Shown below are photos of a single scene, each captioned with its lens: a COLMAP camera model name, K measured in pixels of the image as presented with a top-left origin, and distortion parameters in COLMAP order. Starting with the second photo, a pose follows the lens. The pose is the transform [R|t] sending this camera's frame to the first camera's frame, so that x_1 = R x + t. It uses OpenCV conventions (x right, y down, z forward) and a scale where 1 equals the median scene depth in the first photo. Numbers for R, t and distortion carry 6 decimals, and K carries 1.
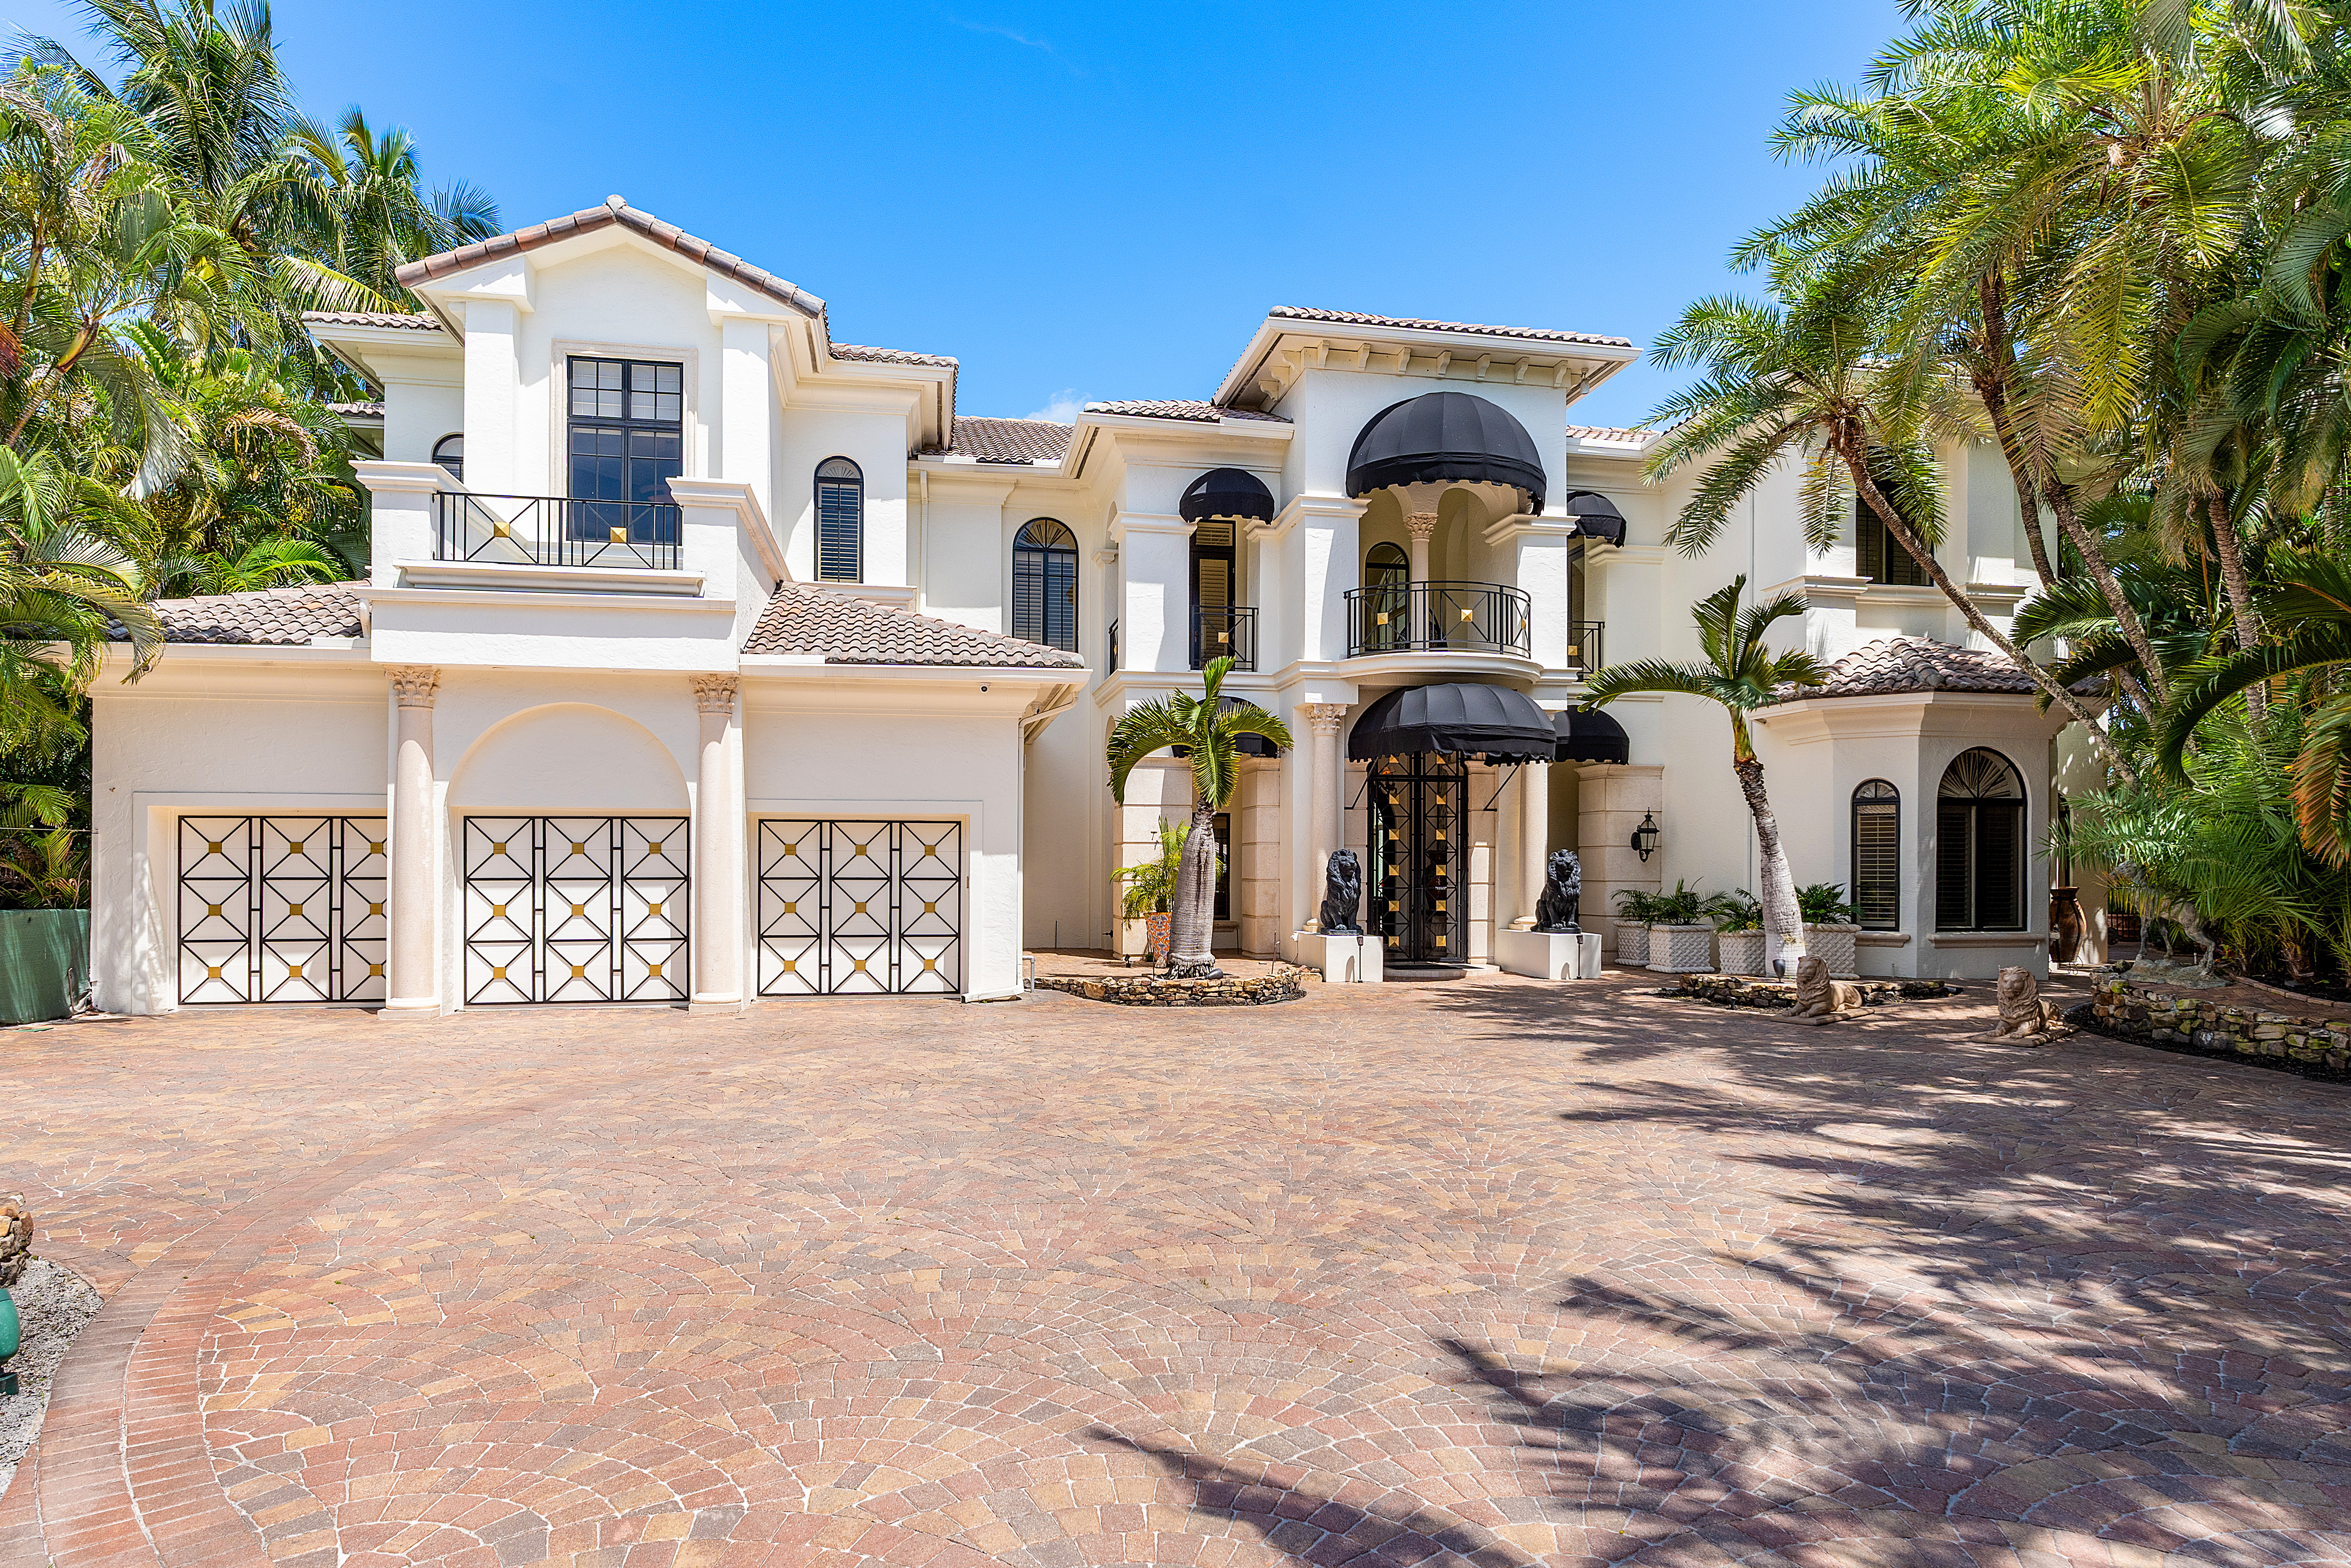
lens RADIAL K [[1306.3, 0, 1178.5], [0, 1306.3, 867.5], [0, 0, 1]] dist [0.001227, 0.000193]
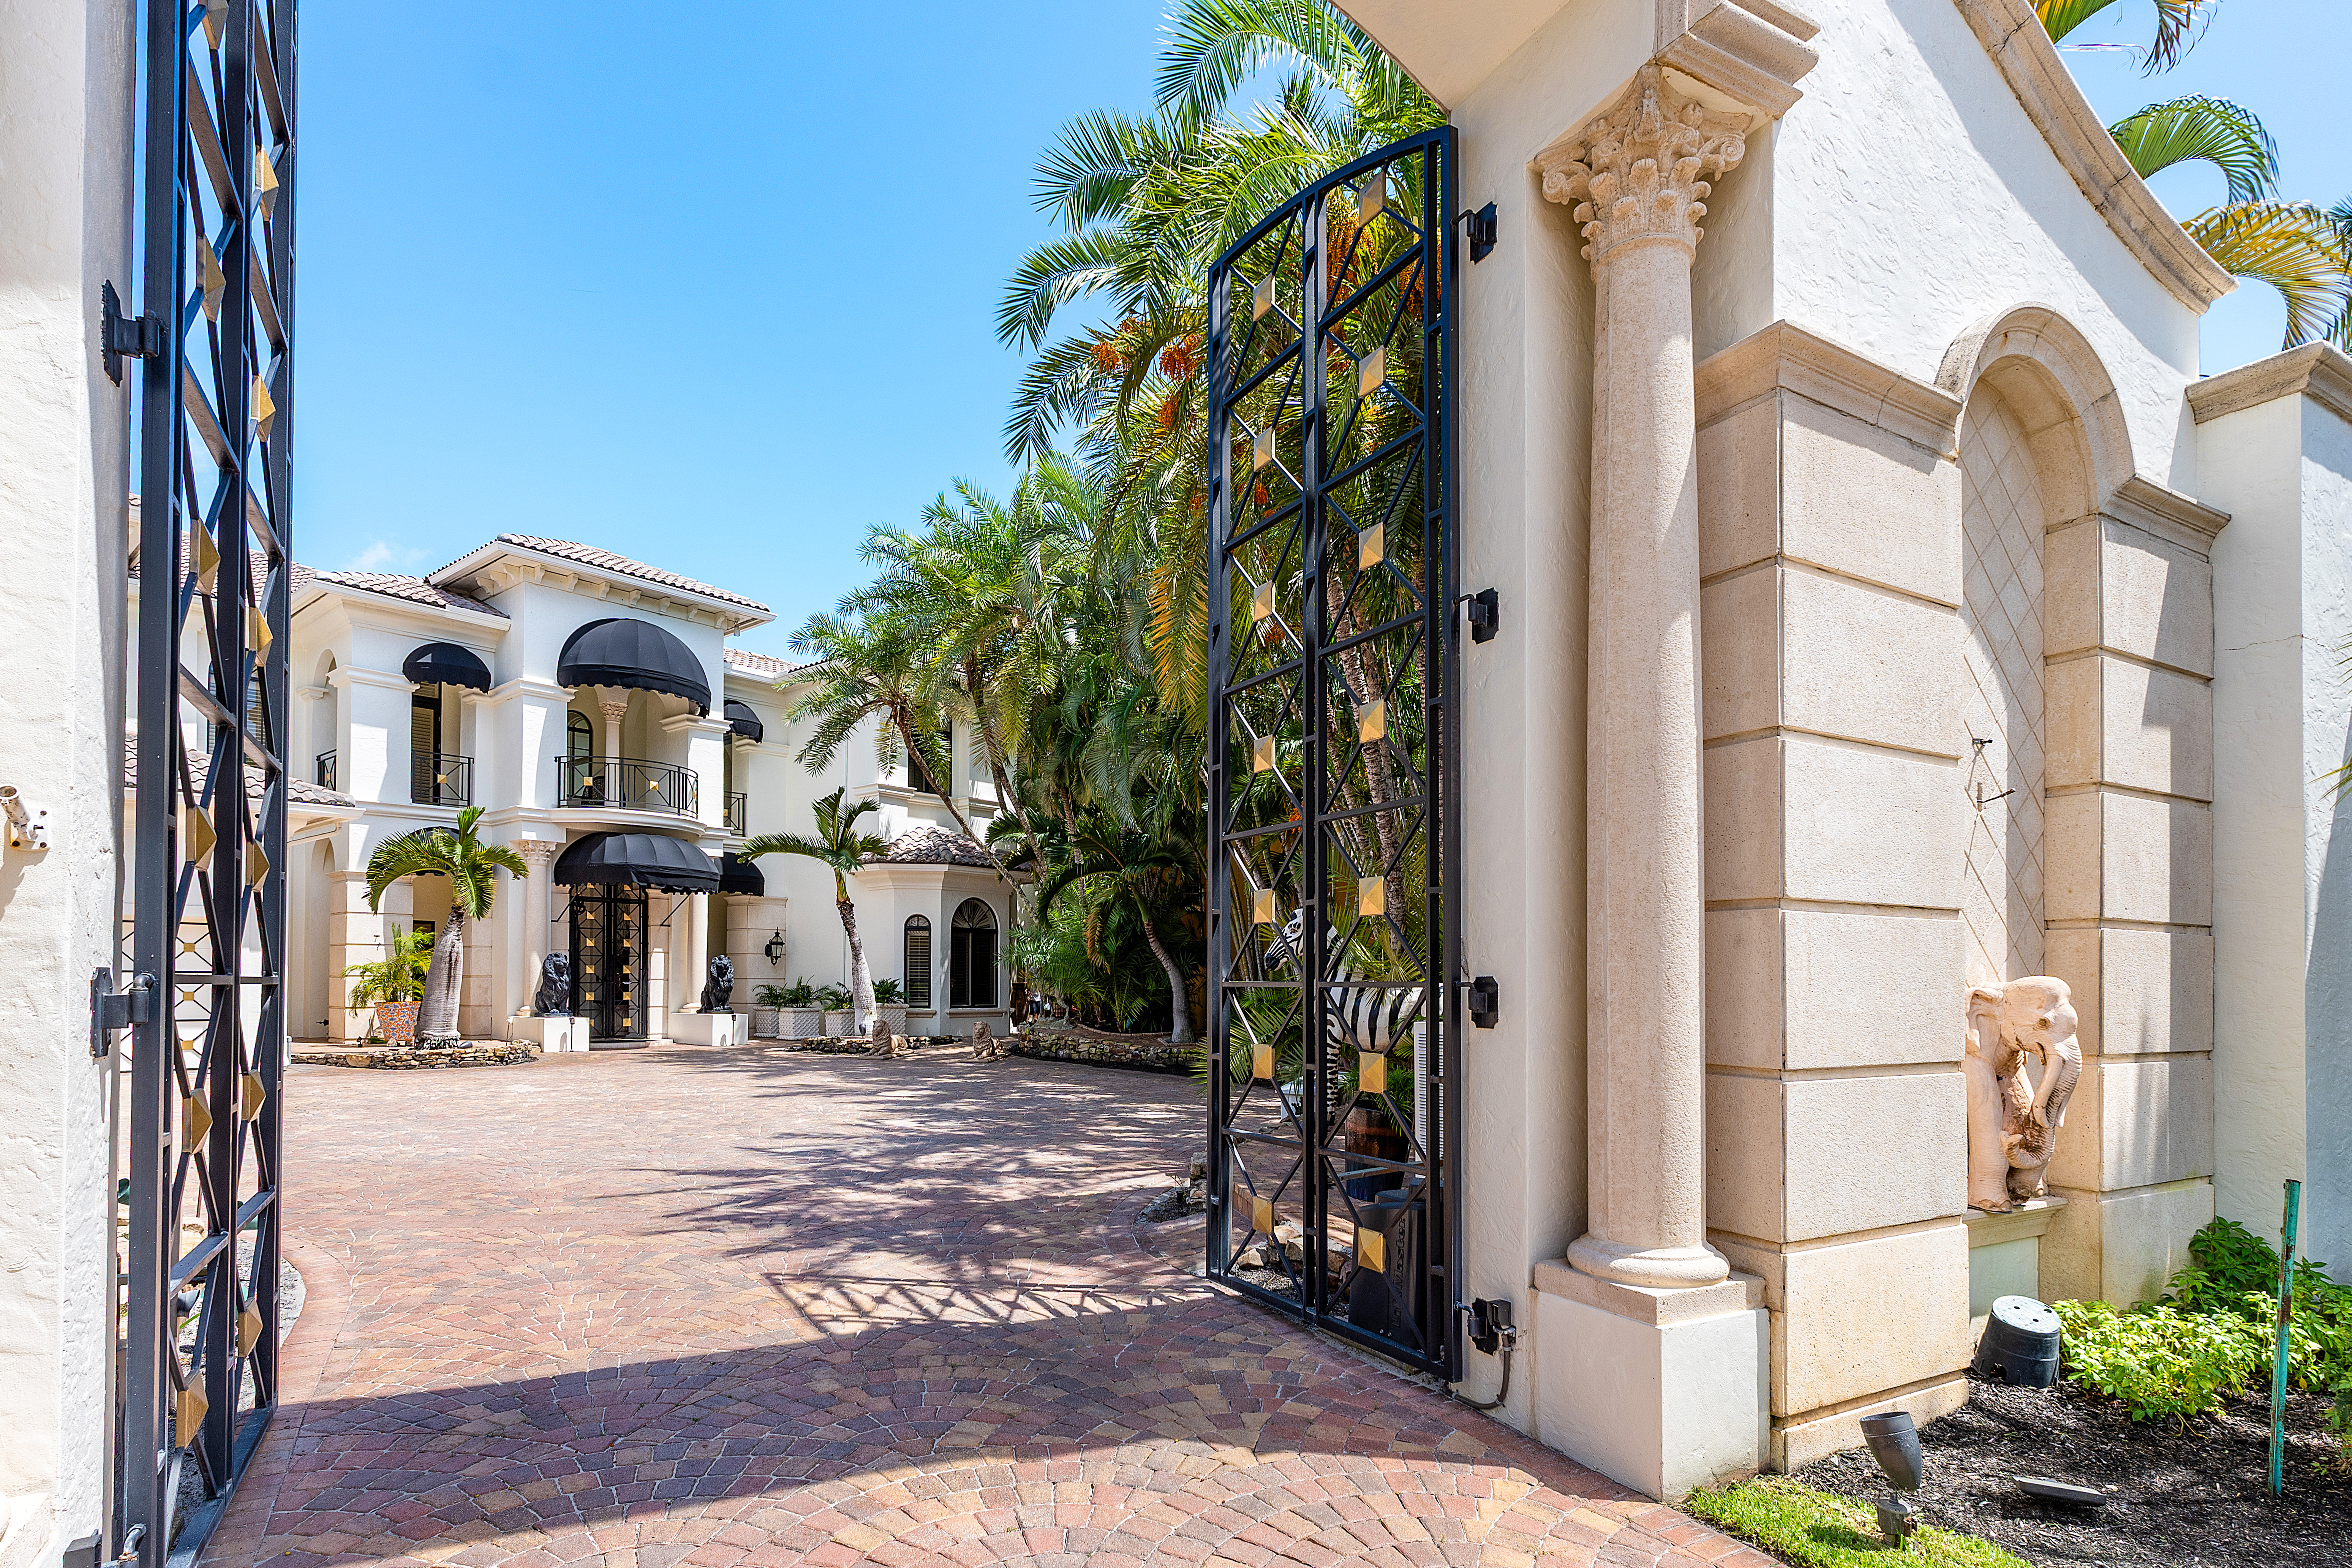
lens RADIAL K [[1206.2, 0, 1133.8], [0, 1206.2, 973.8], [0, 0, 1]] dist [0.002950, 0.000293]
pose [[0.794229, 0.005372, 0.607595, -0.170686], [-0.004749, 0.999985, -0.002635, 0.008966], [-0.607601, -0.000793, 0.794242, -0.368302]]
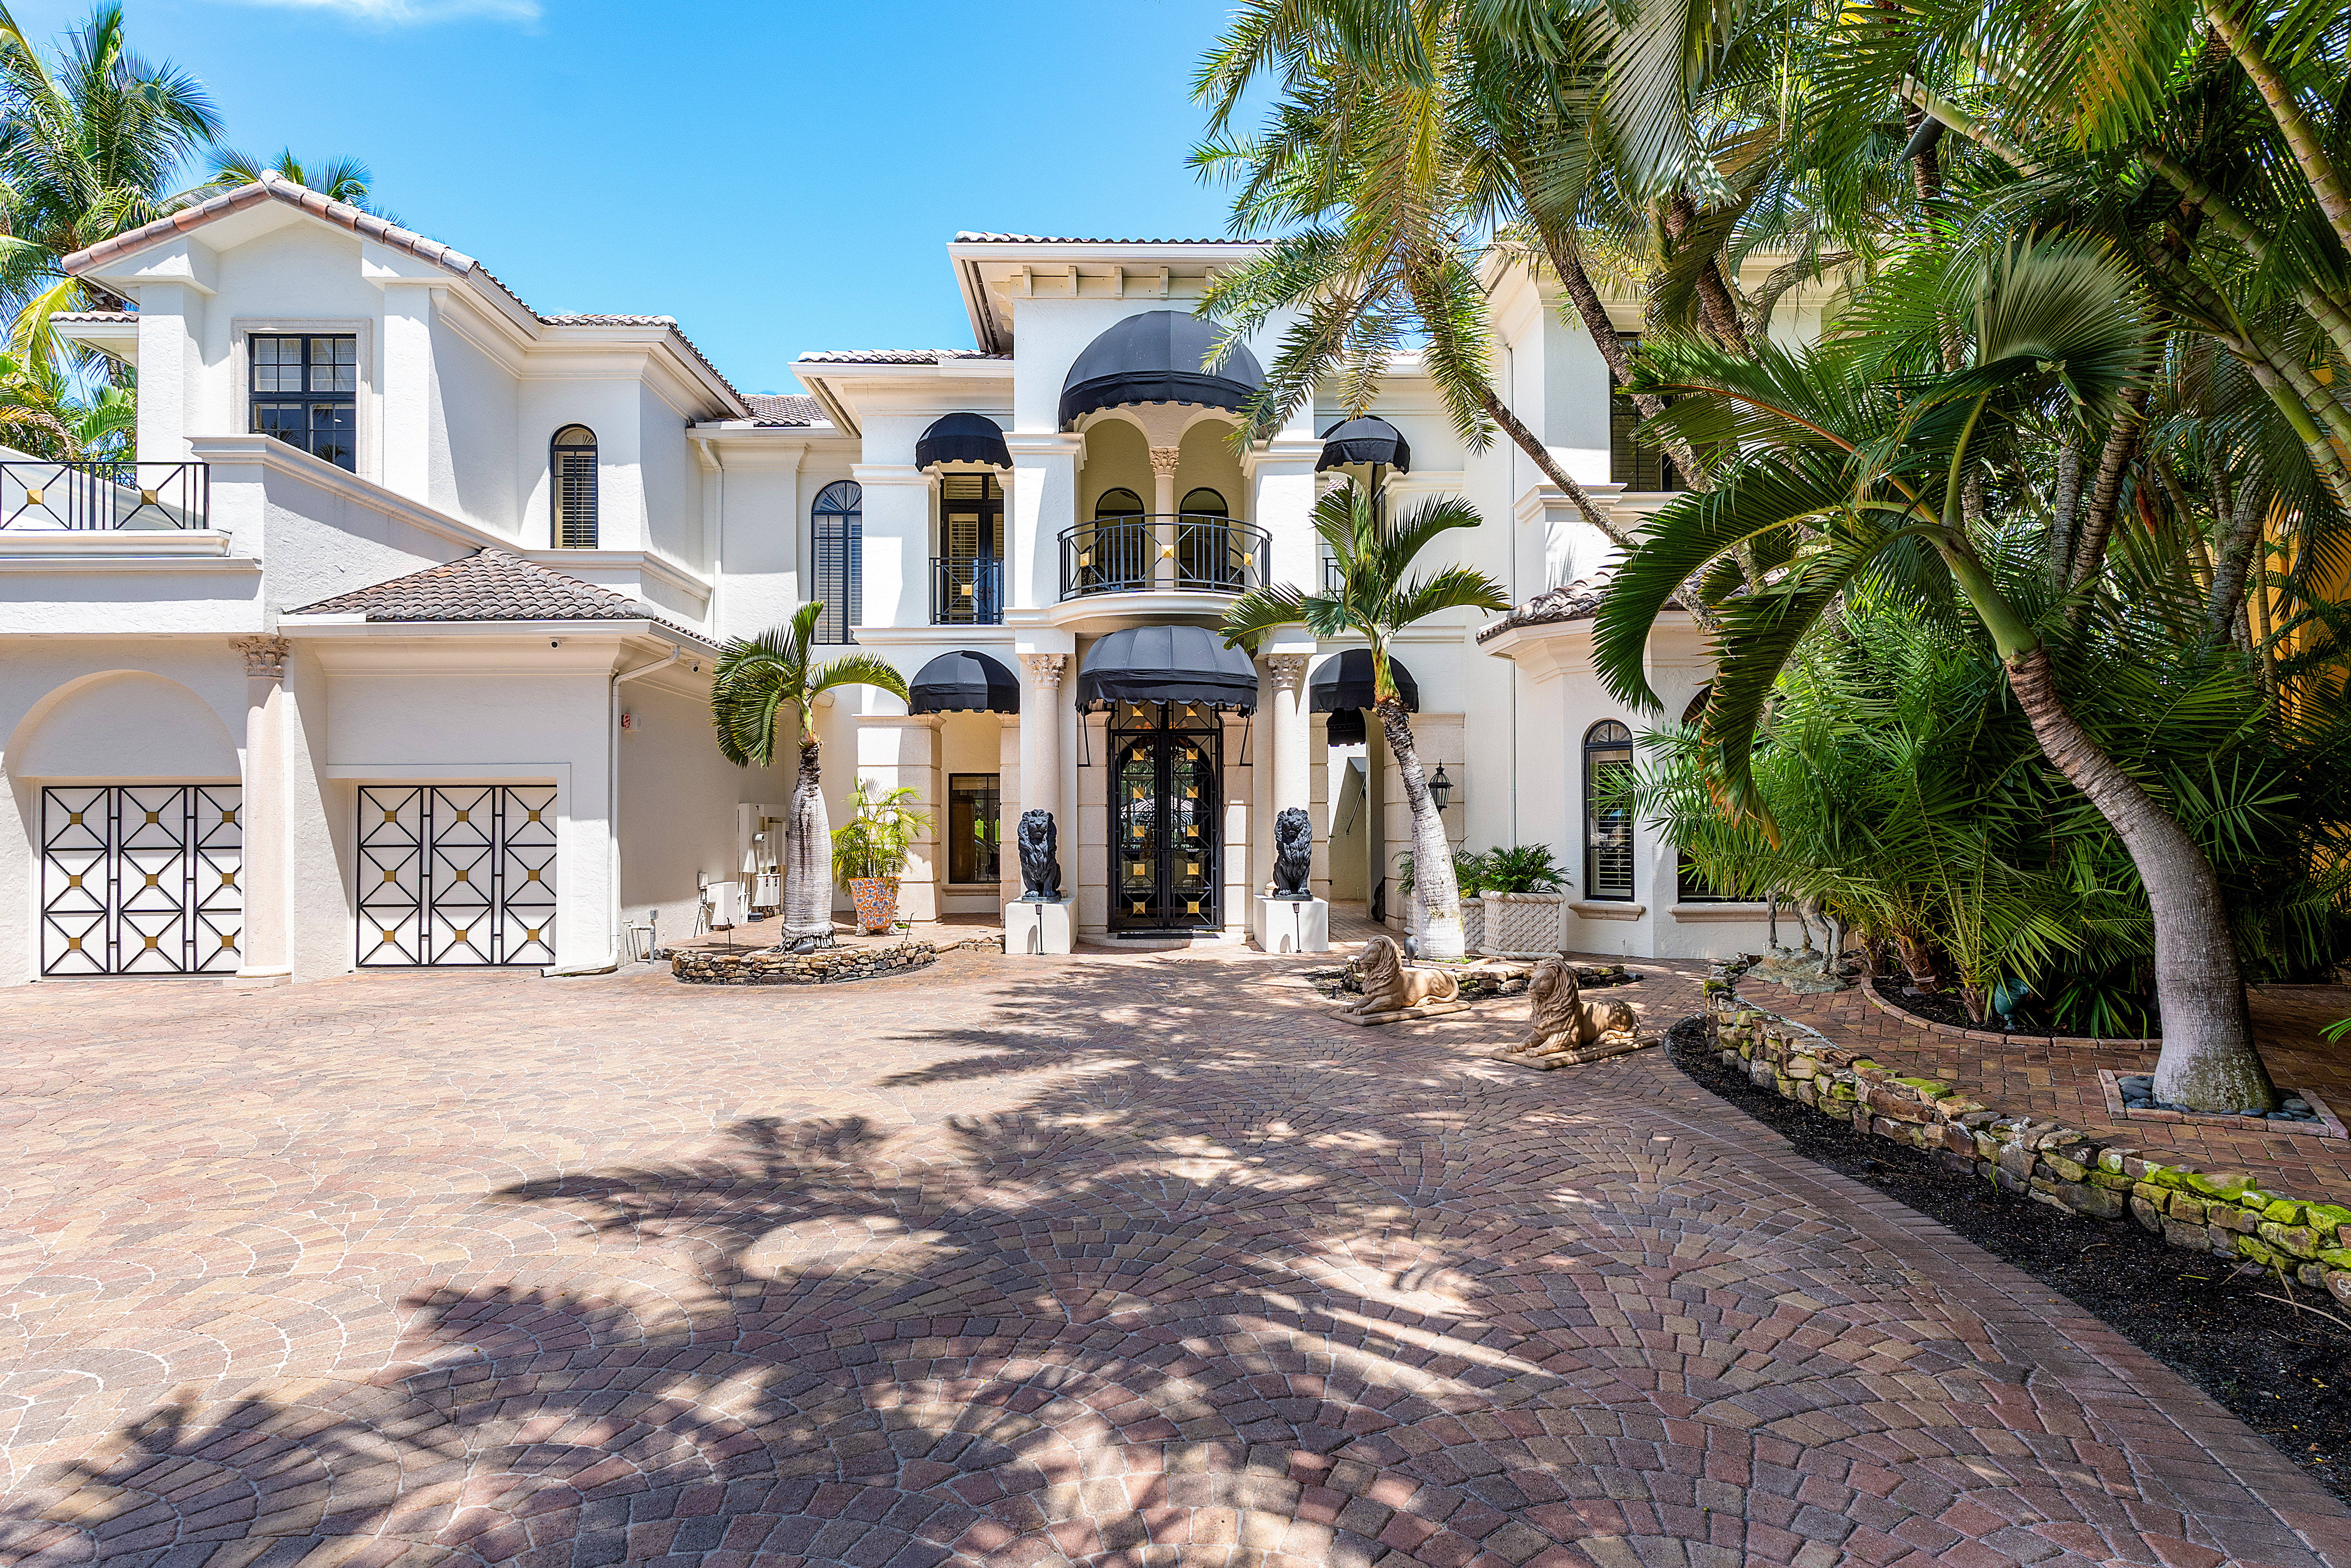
lens RADIAL K [[1166.7, 0, 1173.4], [0, 1166.7, 807.9], [0, 0, 1]] dist [0.012844, -0.000428]
pose [[0.985883, -0.010544, -0.167102, 0.401837], [0.008128, 0.999852, -0.015133, -0.001792], [0.167237, 0.013561, 0.985823, 0.223623]]
